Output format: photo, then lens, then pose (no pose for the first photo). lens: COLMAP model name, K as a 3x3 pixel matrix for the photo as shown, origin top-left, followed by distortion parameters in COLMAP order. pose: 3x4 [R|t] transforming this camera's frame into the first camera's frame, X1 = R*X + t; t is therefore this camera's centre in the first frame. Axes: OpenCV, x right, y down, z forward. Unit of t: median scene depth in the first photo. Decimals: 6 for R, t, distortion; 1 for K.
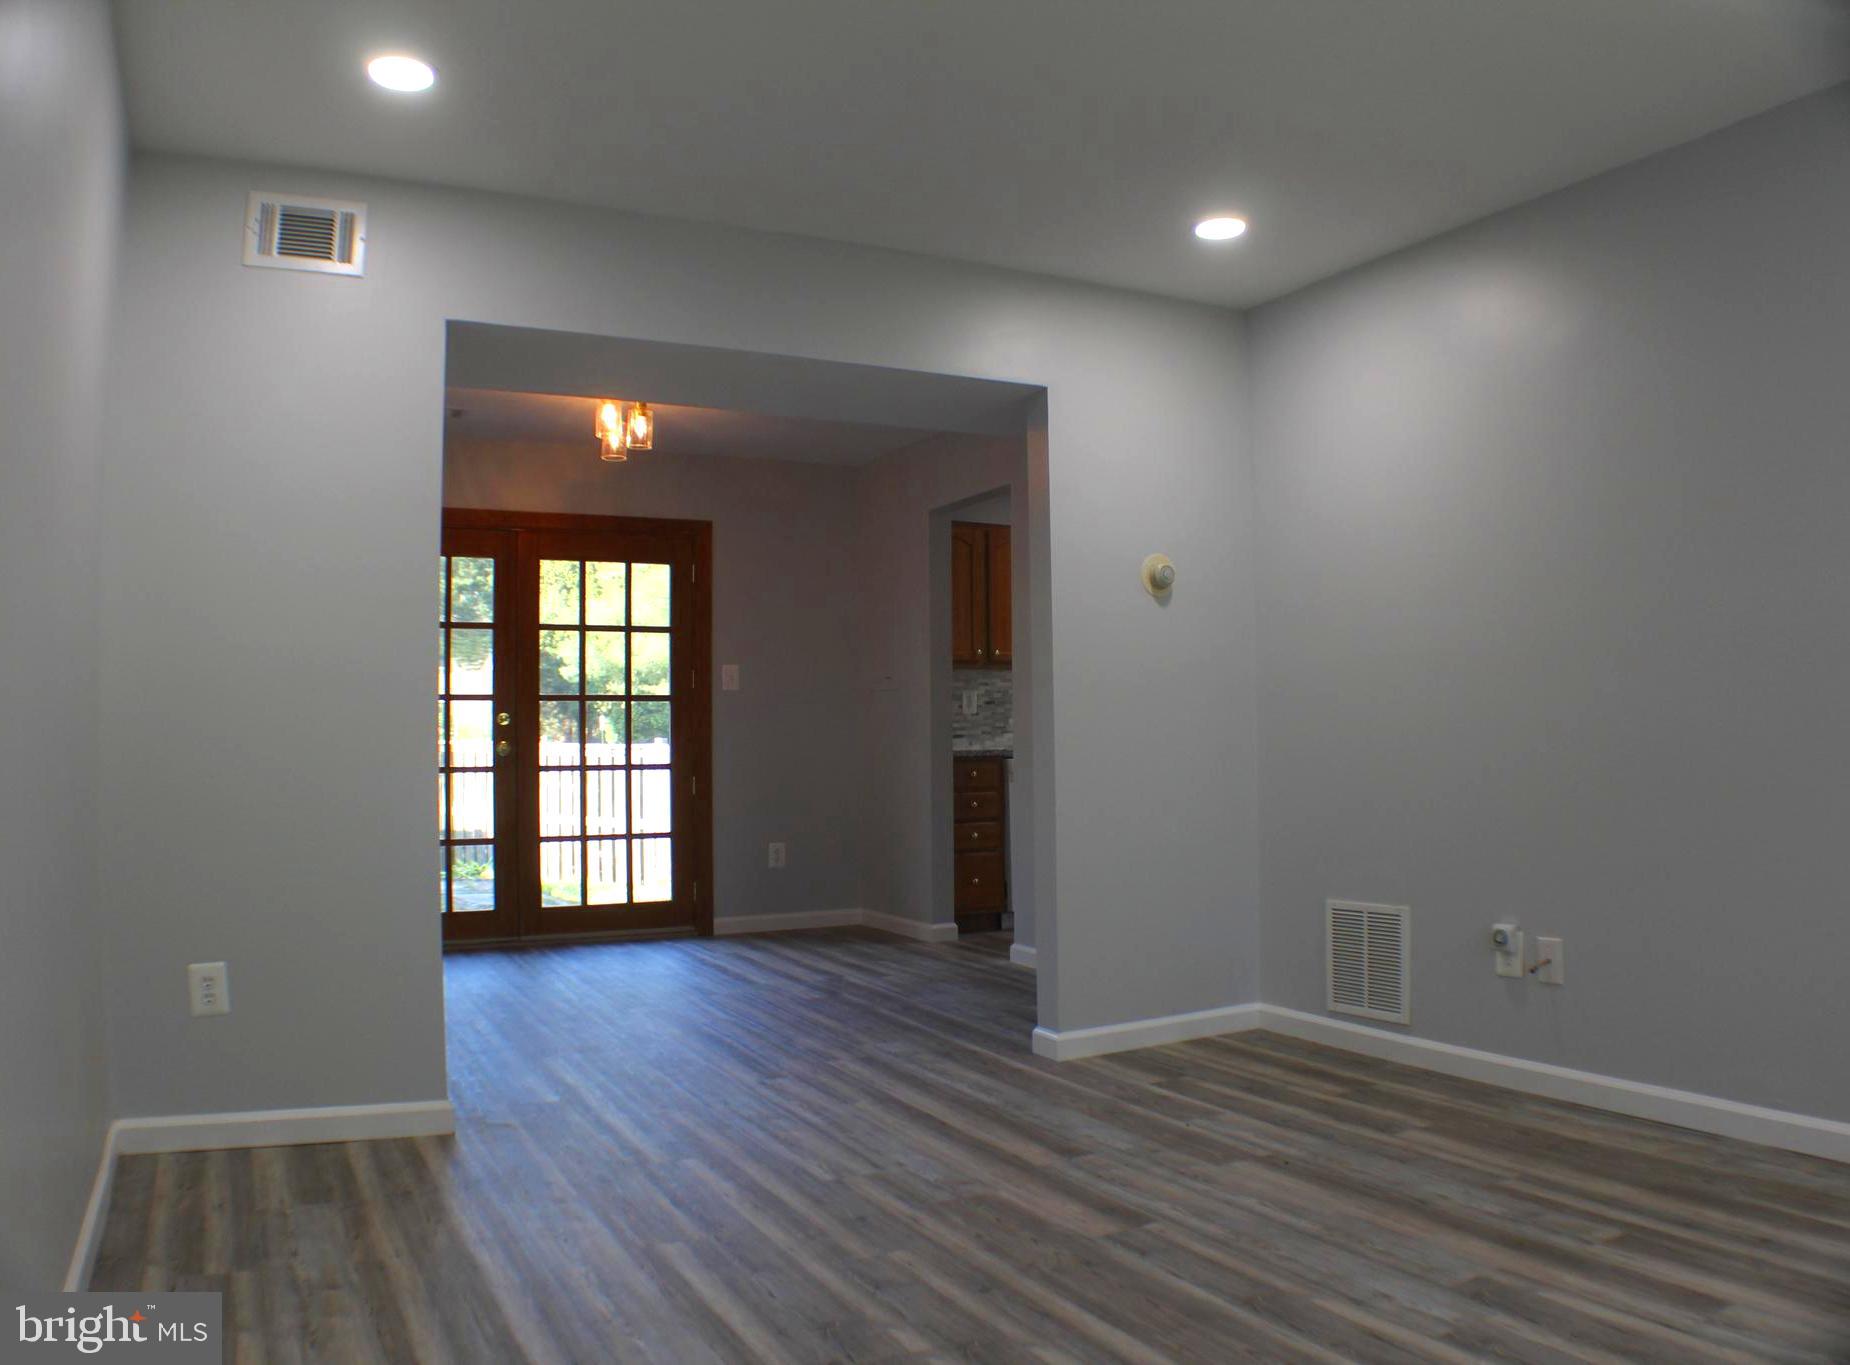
lens RADIAL K [[1397.3, 0, 925.7], [0, 1397.3, 680.1], [0, 0, 1]] dist [-0.222341, 0.074094]
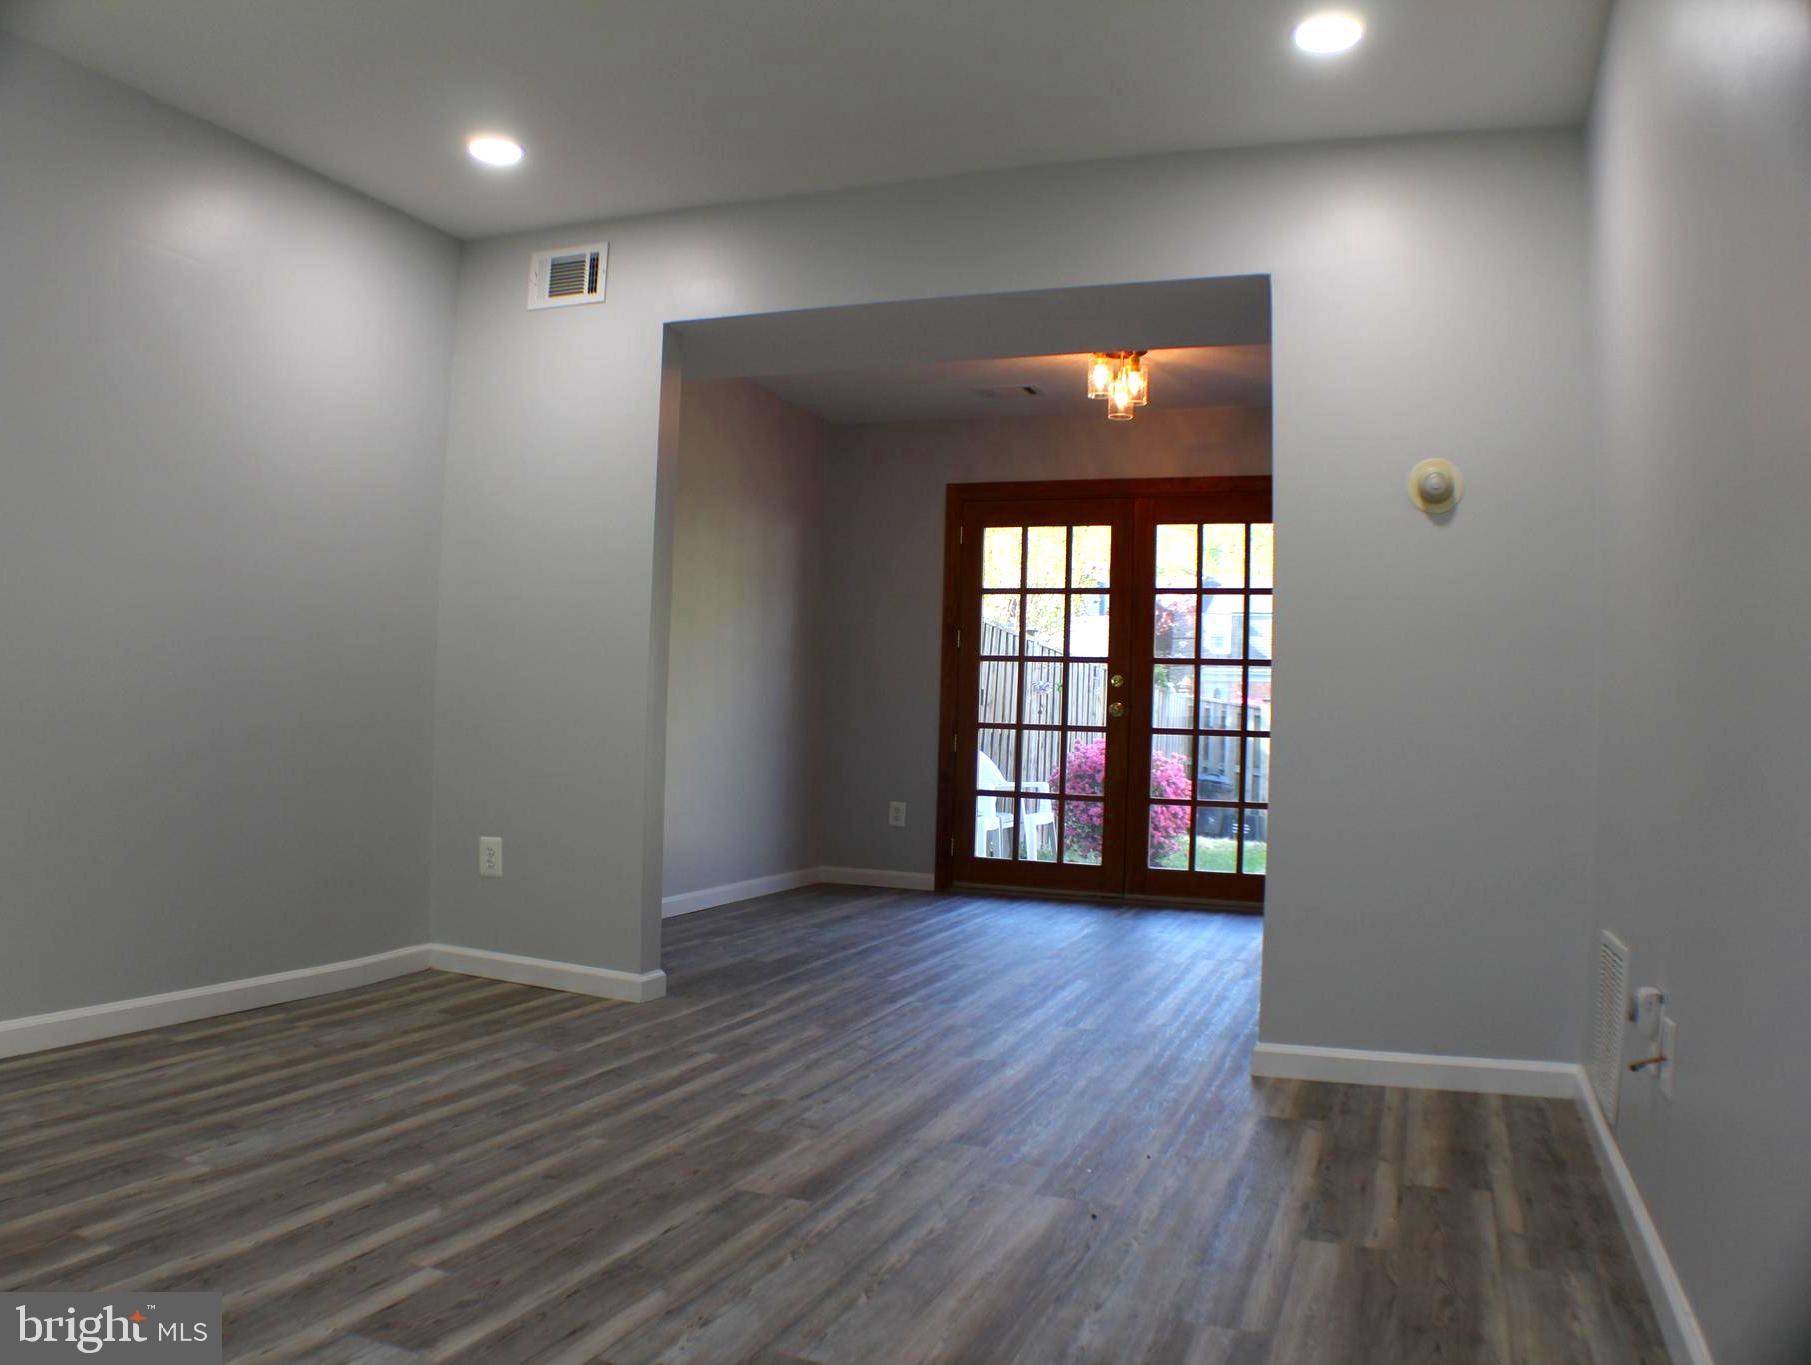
lens RADIAL K [[1401.0, 0, 904.8], [0, 1401.0, 683.2], [0, 0, 1]] dist [-0.171575, -0.001025]
pose [[0.651172, 0.011500, -0.758843, 0.790391], [-0.005904, 0.999932, 0.010087, 0.041573], [0.758907, -0.002089, 0.651195, 0.397185]]
